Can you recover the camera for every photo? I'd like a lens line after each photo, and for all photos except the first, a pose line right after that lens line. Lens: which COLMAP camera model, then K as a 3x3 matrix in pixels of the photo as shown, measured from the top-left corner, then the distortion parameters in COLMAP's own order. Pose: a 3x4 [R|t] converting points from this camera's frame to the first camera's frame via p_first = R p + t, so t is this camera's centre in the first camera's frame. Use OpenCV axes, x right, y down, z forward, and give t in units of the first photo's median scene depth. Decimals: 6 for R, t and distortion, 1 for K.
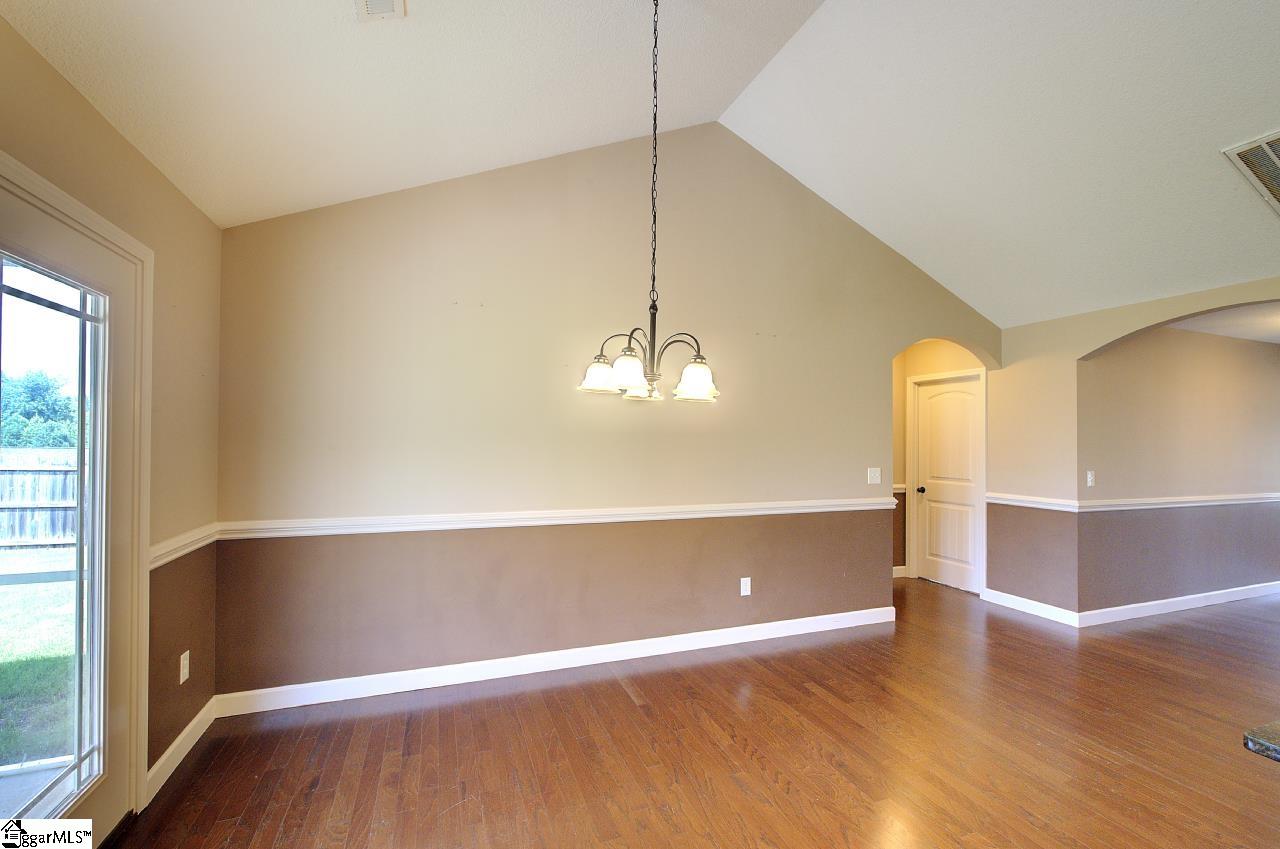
lens RADIAL K [[545.9, 0, 645.2], [0, 545.9, 437.2], [0, 0, 1]] dist [0.000811, 0.000749]
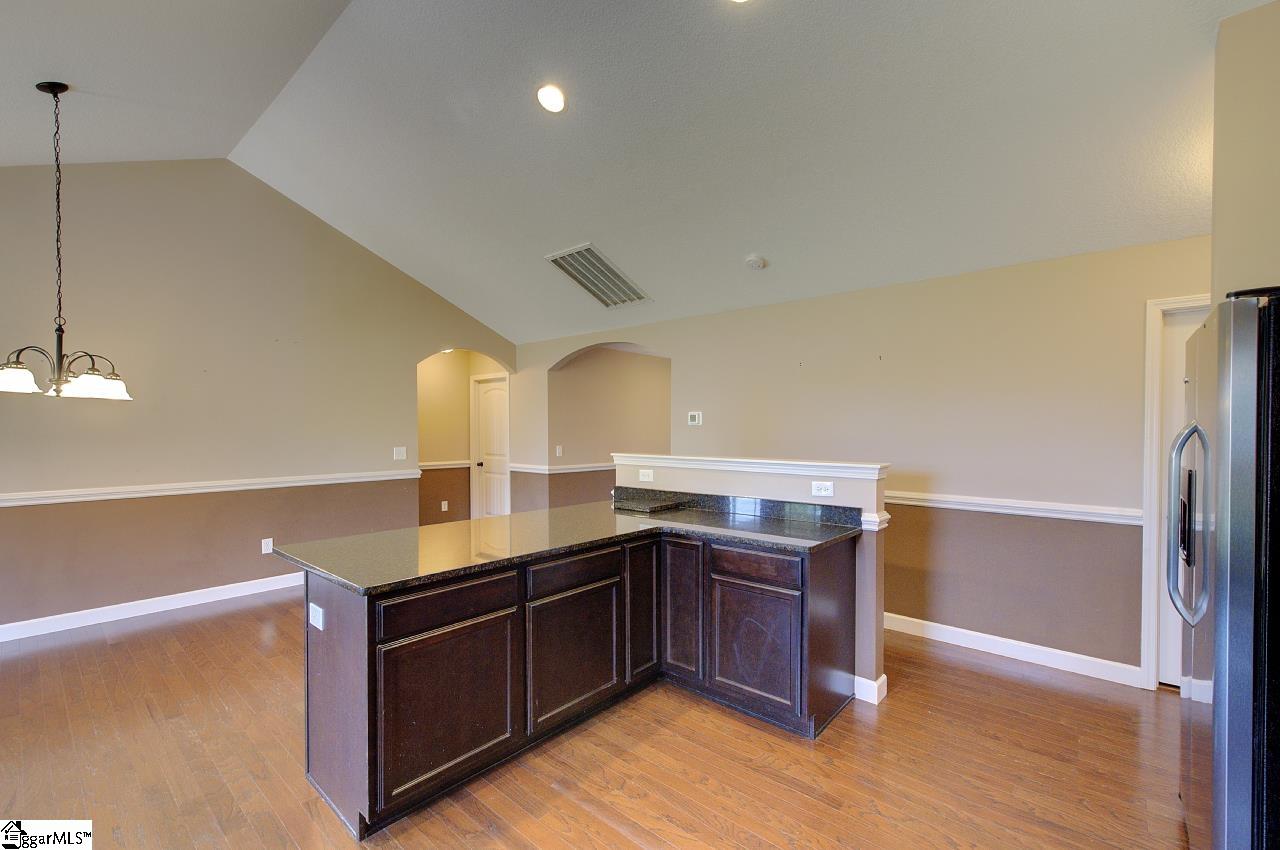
lens RADIAL K [[545.9, 0, 645.2], [0, 545.9, 437.7], [0, 0, 1]] dist [0.000811, 0.000749]
pose [[0.880630, -0.019153, 0.473417, 0.285662], [0.006075, 0.999557, 0.029138, -0.001632], [-0.473765, -0.022783, 0.880357, -0.387584]]
